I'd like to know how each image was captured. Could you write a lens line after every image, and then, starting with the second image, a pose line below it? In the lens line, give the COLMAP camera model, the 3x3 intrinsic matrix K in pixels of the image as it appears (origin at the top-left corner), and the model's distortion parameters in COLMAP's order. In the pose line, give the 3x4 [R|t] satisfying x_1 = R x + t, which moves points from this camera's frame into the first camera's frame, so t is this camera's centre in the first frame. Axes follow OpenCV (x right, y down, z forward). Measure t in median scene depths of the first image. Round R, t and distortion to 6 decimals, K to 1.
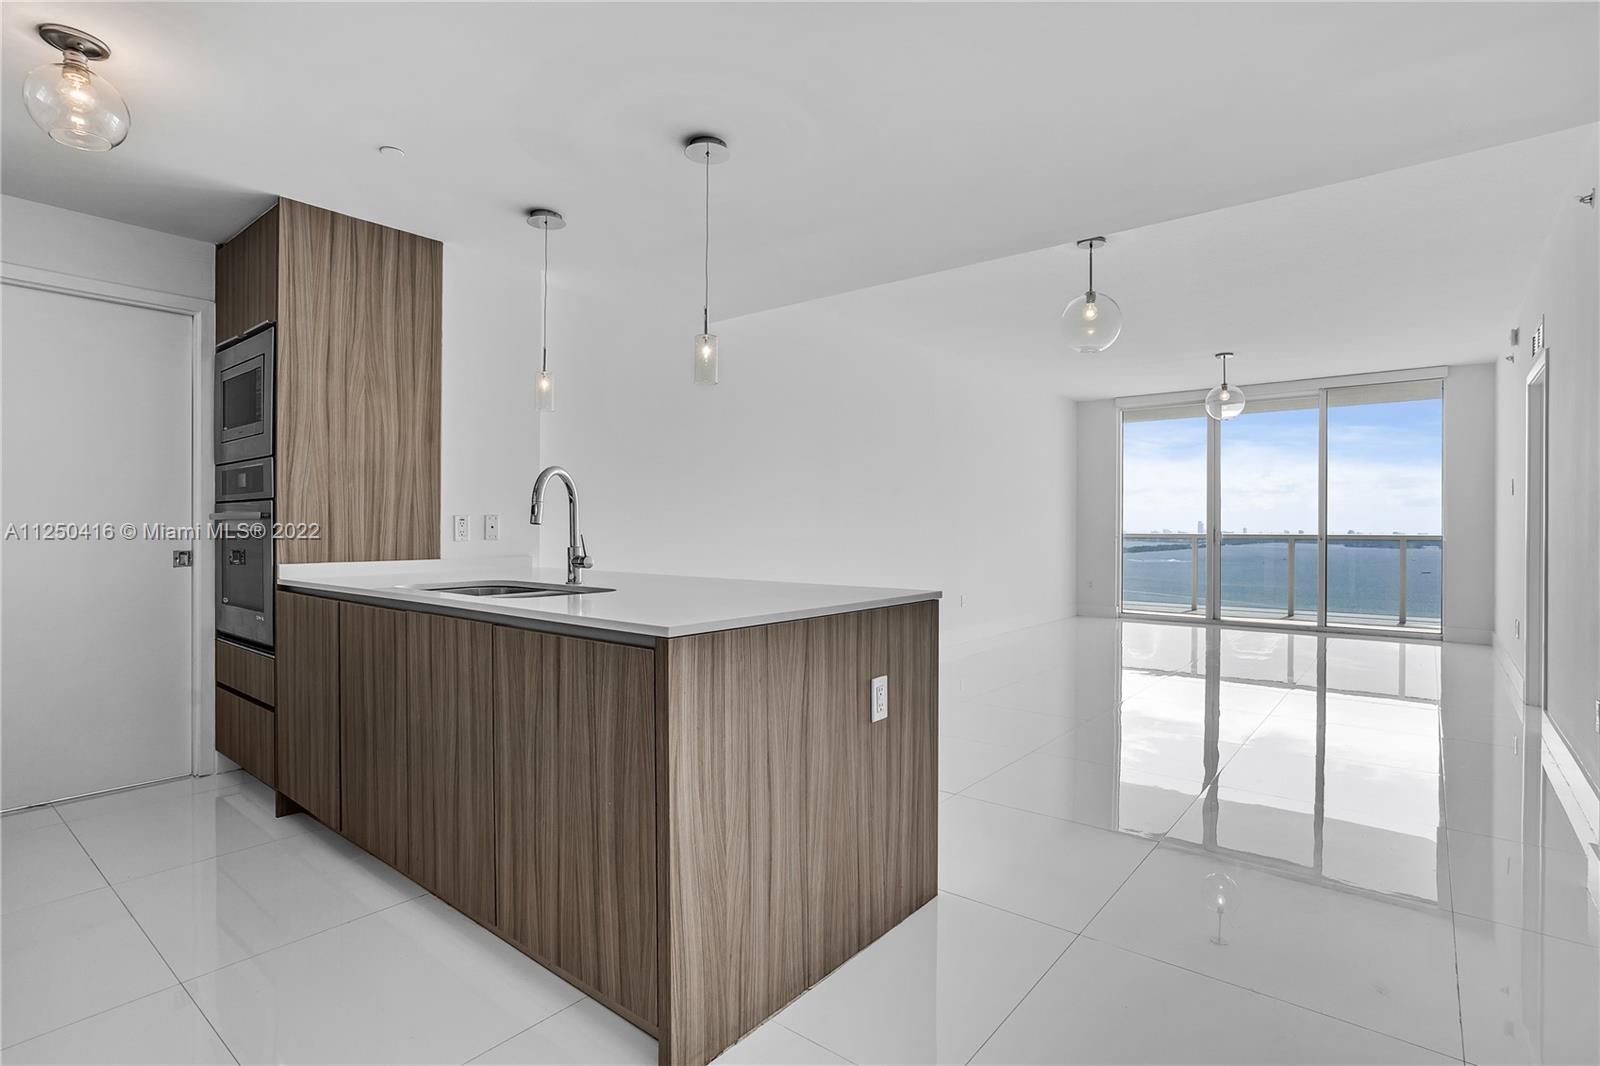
lens RADIAL K [[785.1, 0, 805.0], [0, 785.1, 534.5], [0, 0, 1]] dist [-0.003602, 0.000086]
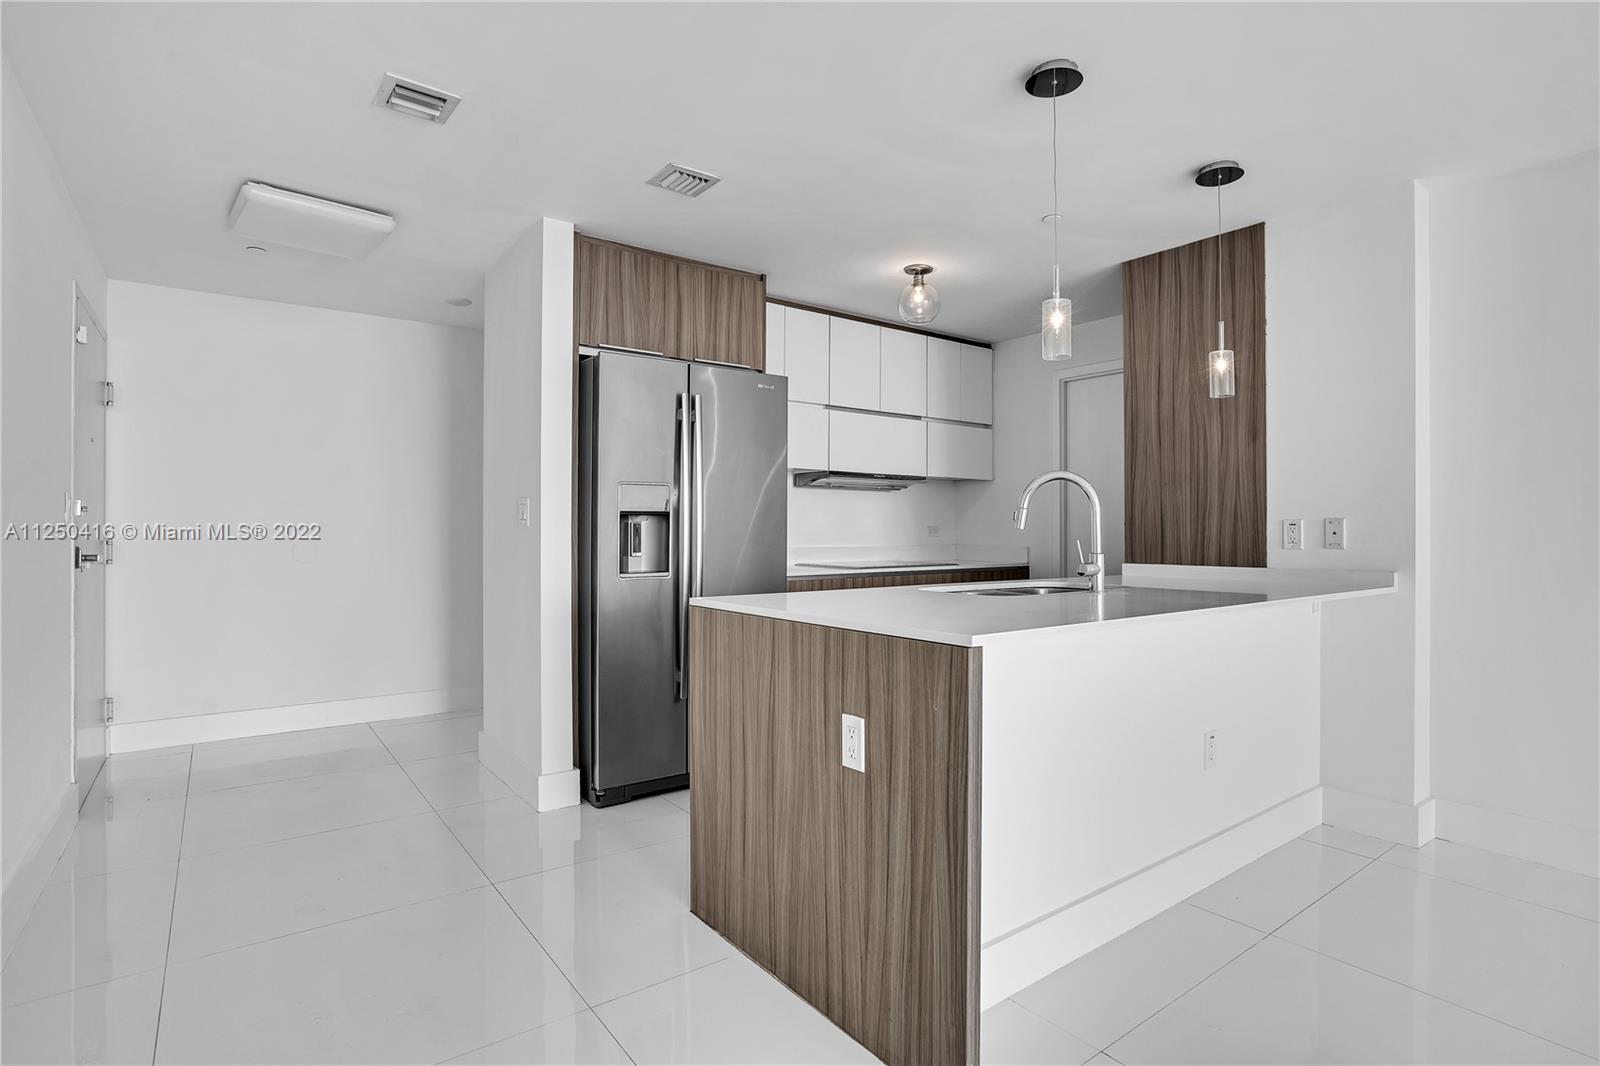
lens RADIAL K [[781.9, 0, 798.7], [0, 781.9, 528.8], [0, 0, 1]] dist [-0.018414, -0.000214]
pose [[-0.236954, -0.006889, -0.971496, 0.945989], [-0.011977, 0.999920, -0.004169, -0.007039], [0.971447, 0.010647, -0.237018, 1.202430]]
